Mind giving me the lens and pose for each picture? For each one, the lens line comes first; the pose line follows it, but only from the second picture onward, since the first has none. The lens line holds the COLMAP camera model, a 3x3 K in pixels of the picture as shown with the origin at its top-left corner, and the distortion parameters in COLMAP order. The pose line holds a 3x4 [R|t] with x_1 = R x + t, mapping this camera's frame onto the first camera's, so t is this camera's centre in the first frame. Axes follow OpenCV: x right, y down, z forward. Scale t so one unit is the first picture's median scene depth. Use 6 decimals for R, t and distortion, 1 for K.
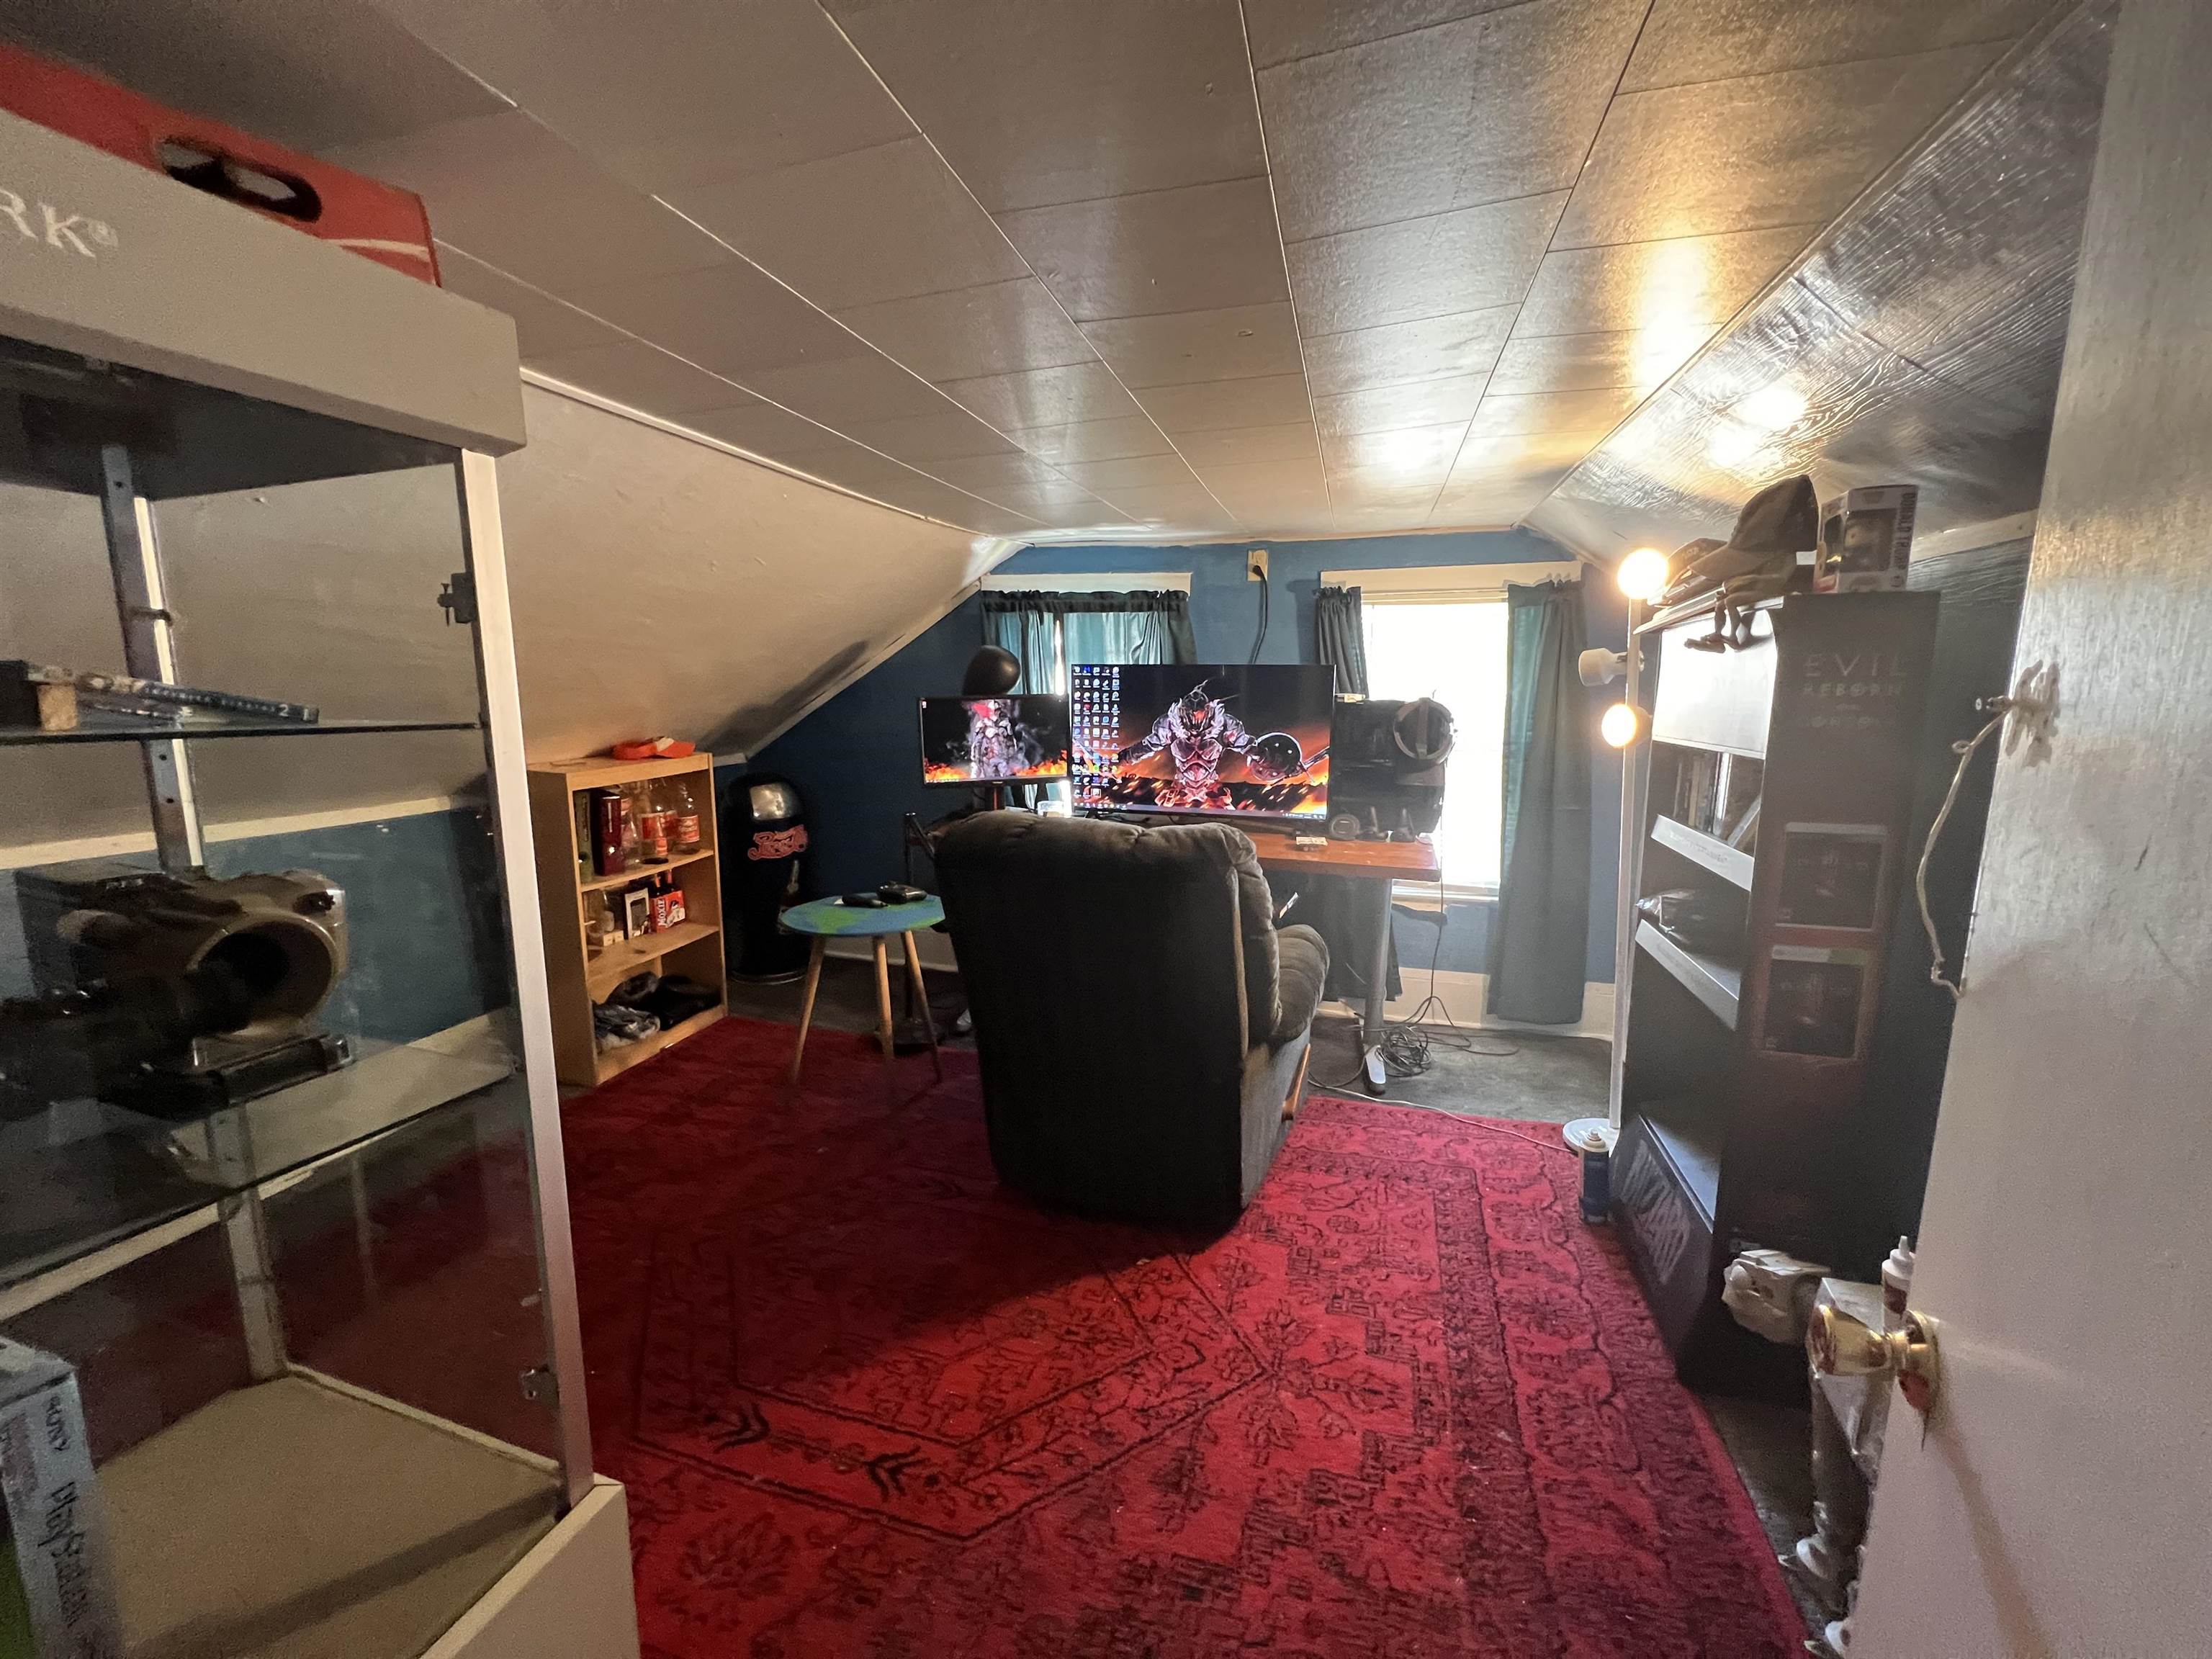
lens RADIAL K [[886.2, 0, 1104.3], [0, 886.2, 826.8], [0, 0, 1]] dist [-0.007771, 0.002571]
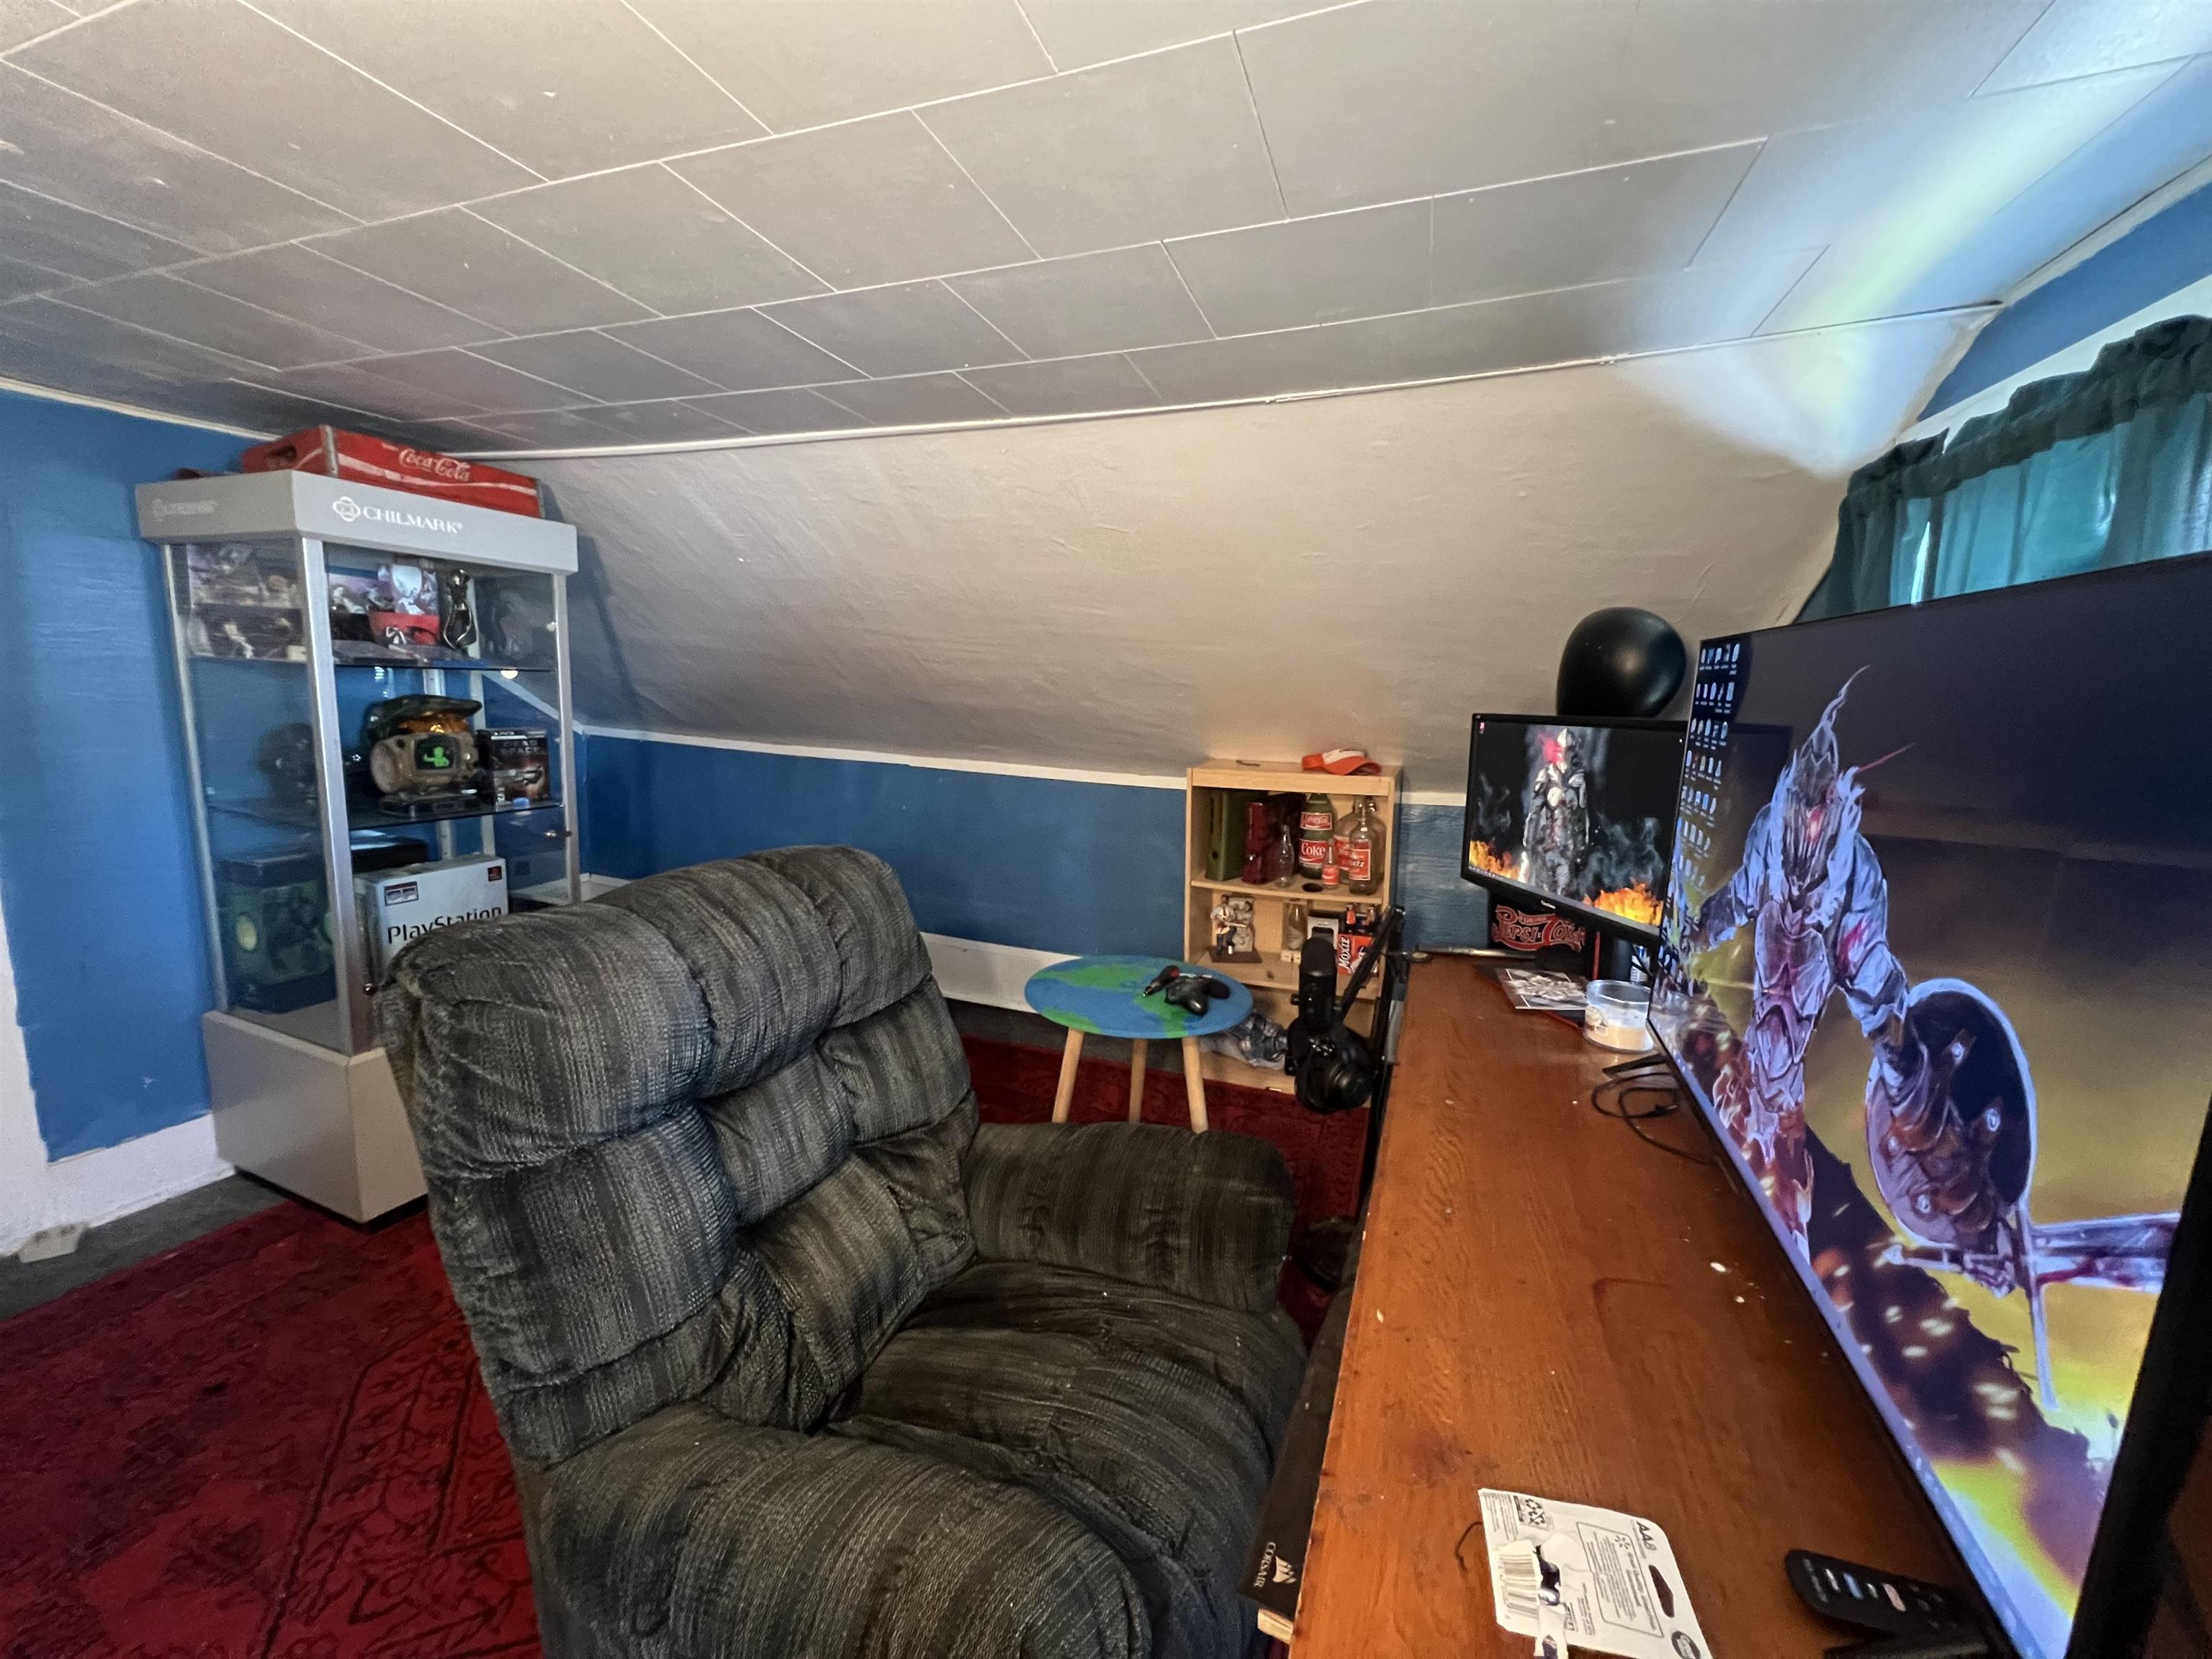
lens RADIAL K [[886.2, 0, 1104.3], [0, 886.2, 826.8], [0, 0, 1]] dist [-0.007771, 0.002571]
pose [[-0.071970, 0.159508, -0.984570, 0.358669], [-0.195523, 0.965720, 0.170747, -0.128019], [0.978055, 0.204795, -0.038315, 0.814186]]
